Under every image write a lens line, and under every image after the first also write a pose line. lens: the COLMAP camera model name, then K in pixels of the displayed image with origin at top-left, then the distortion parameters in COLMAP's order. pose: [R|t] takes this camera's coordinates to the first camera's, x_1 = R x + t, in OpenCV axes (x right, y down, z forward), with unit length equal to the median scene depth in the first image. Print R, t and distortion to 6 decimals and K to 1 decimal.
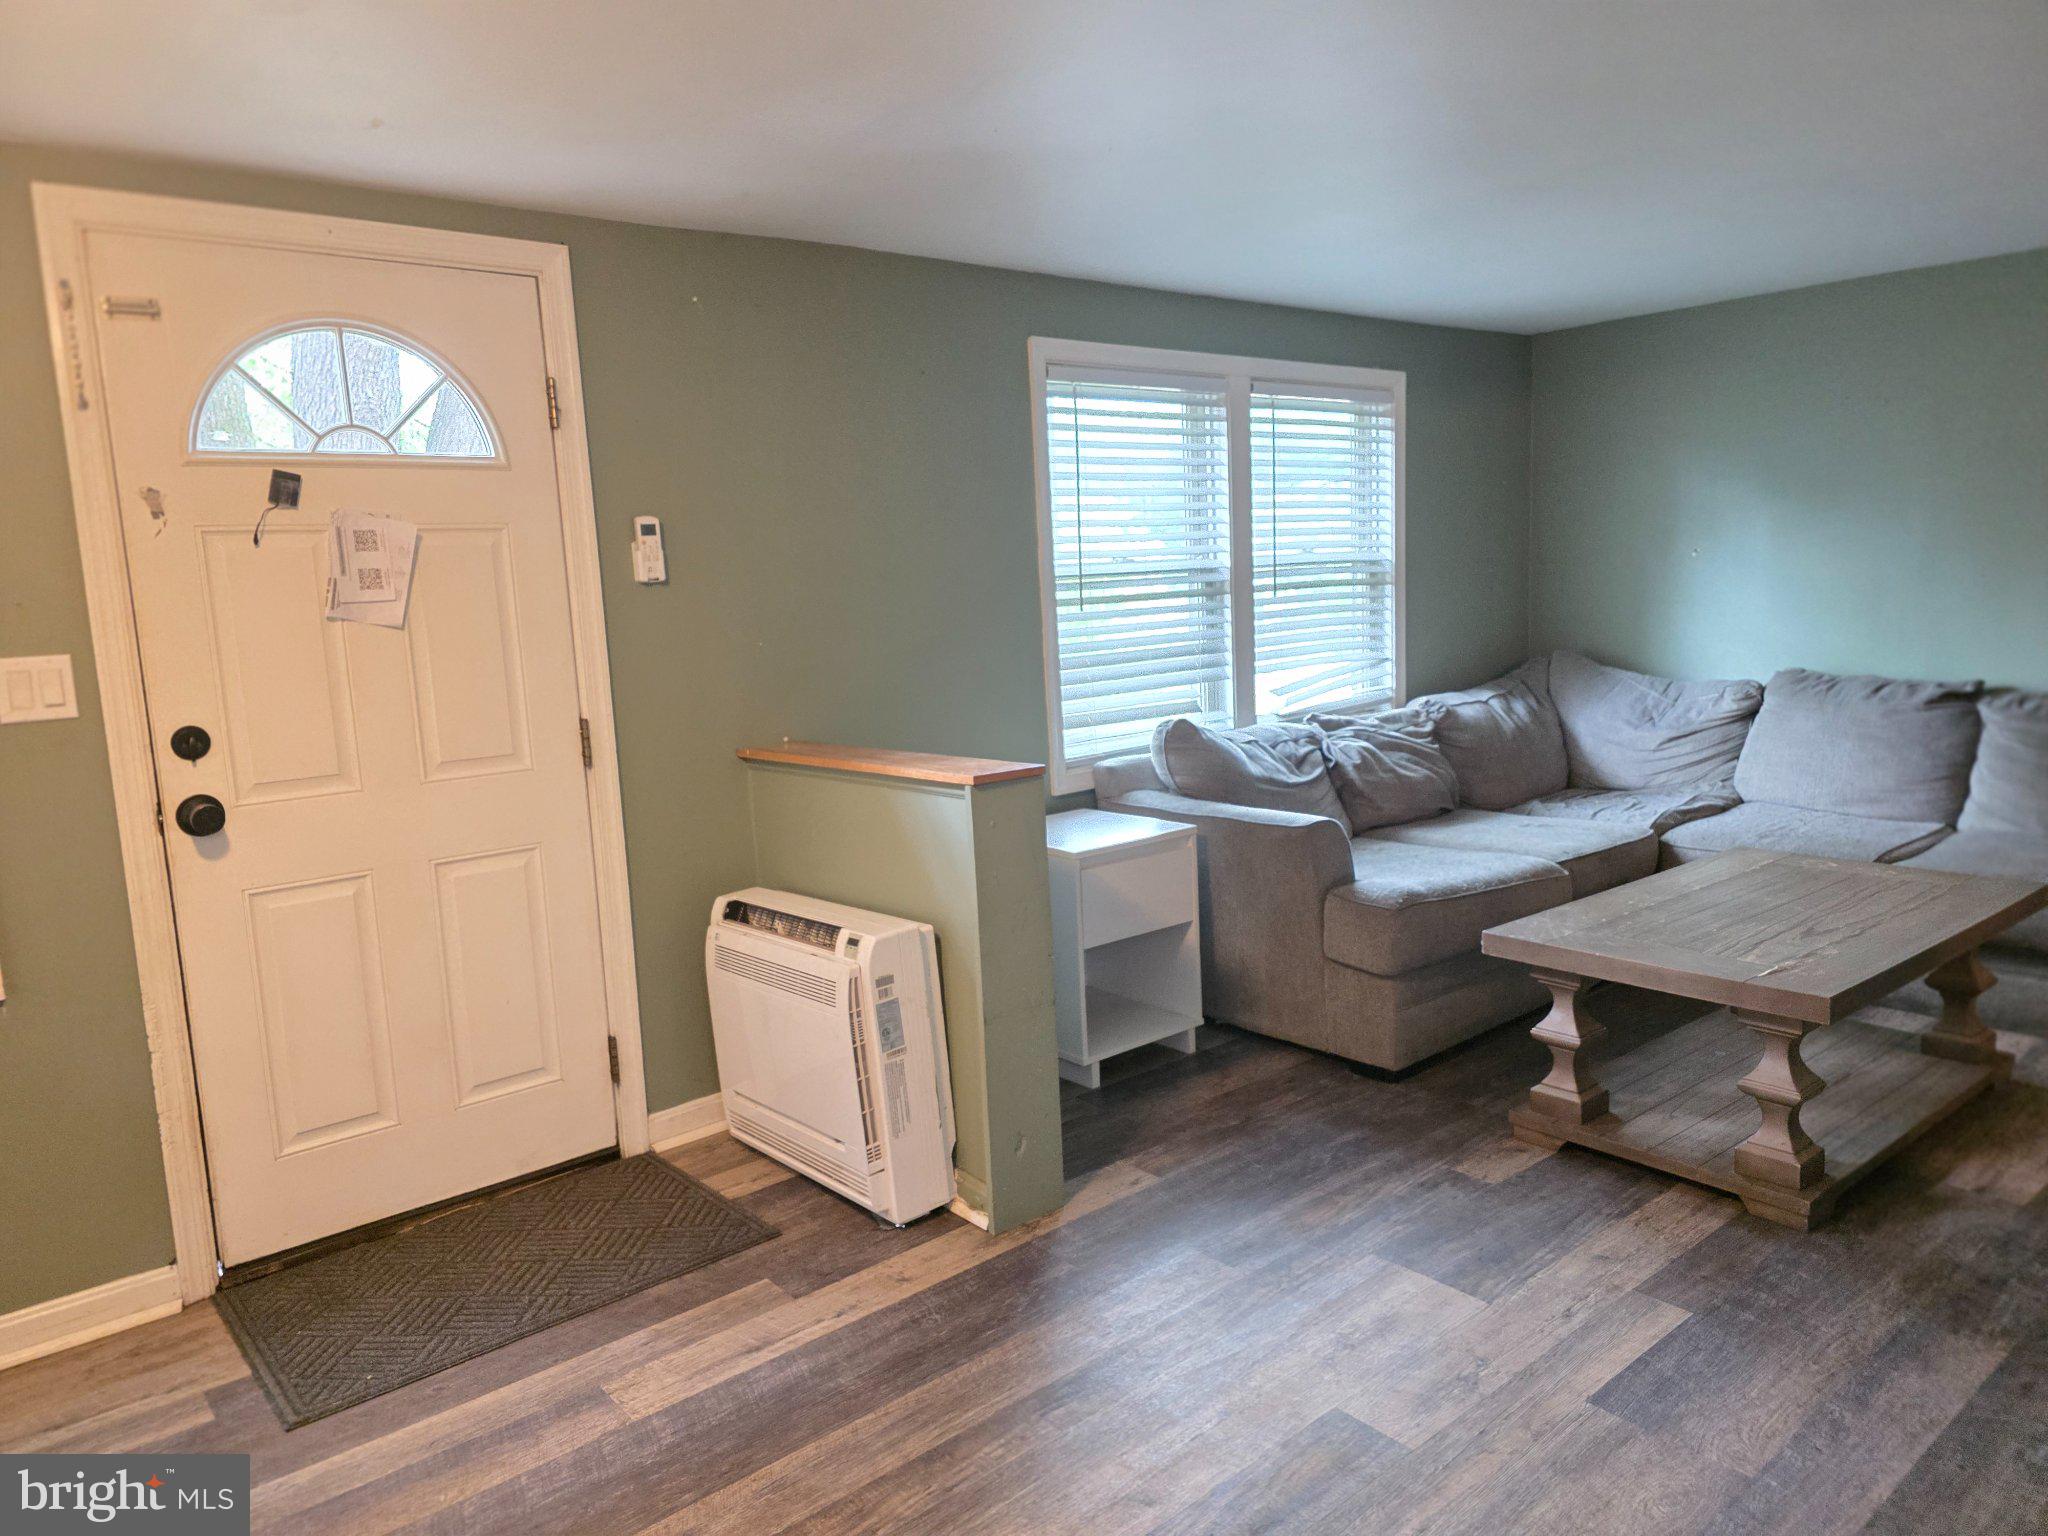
lens RADIAL K [[1366.9, 0, 1009.9], [0, 1366.9, 765.3], [0, 0, 1]] dist [0.073981, -0.064146]
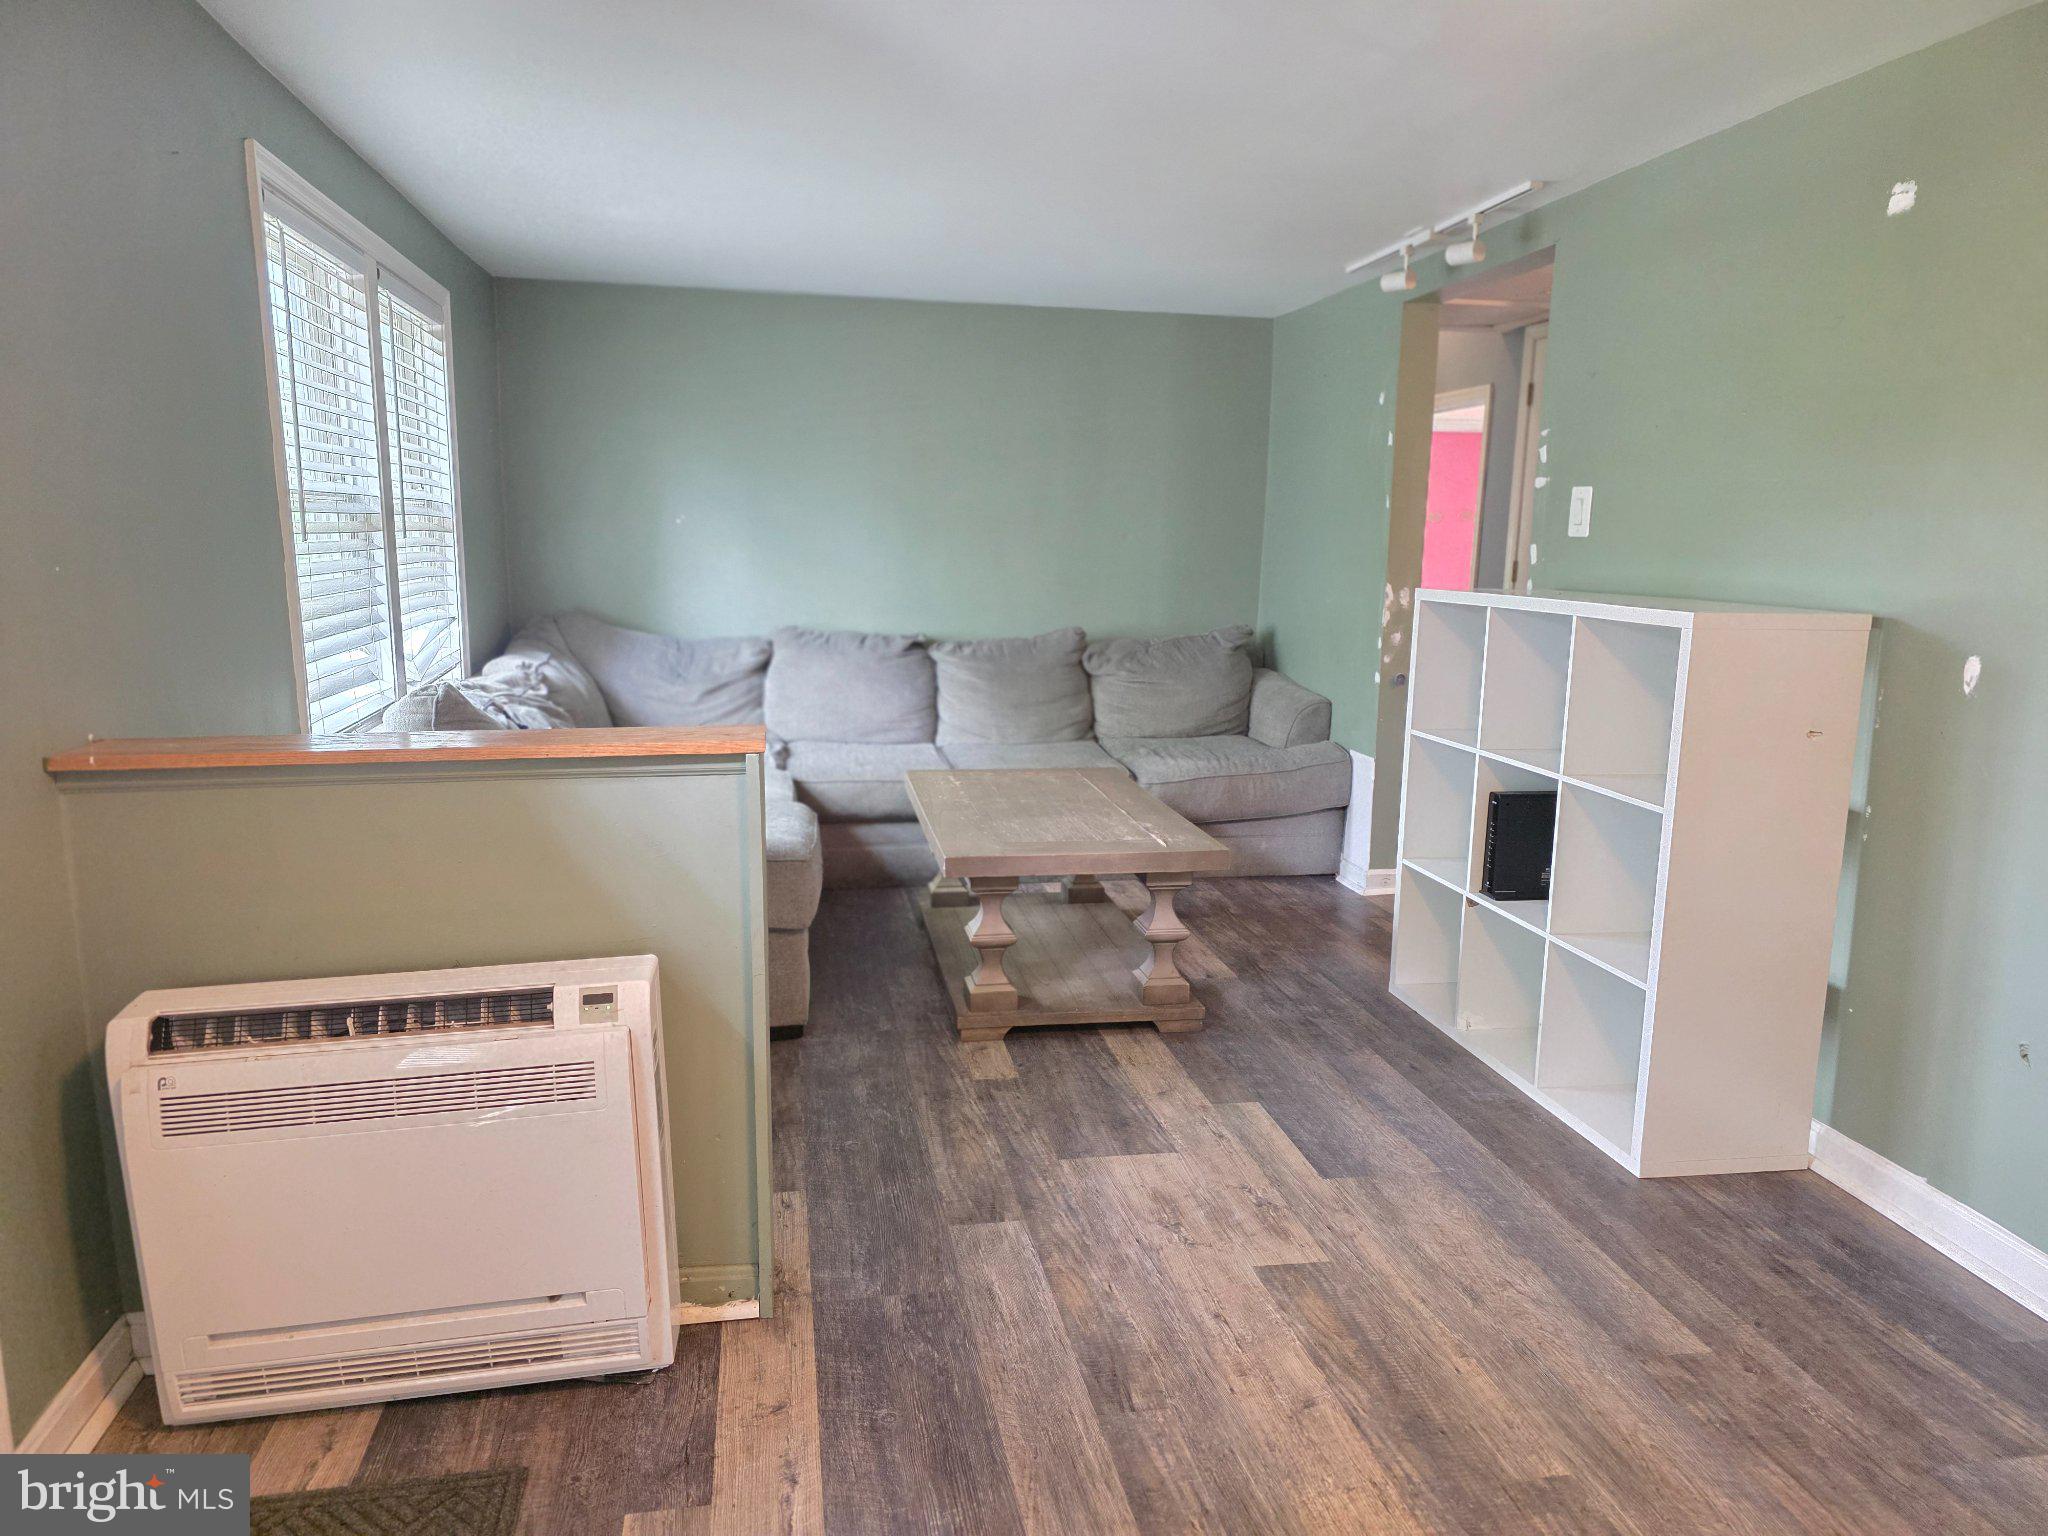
lens RADIAL K [[1366.9, 0, 1008.9], [0, 1366.9, 768.6], [0, 0, 1]] dist [0.073981, -0.064146]
pose [[0.495931, -0.096131, 0.863024, -0.531821], [0.082899, 0.994555, 0.063145, -0.011942], [-0.864396, 0.040228, 0.501200, 0.412114]]
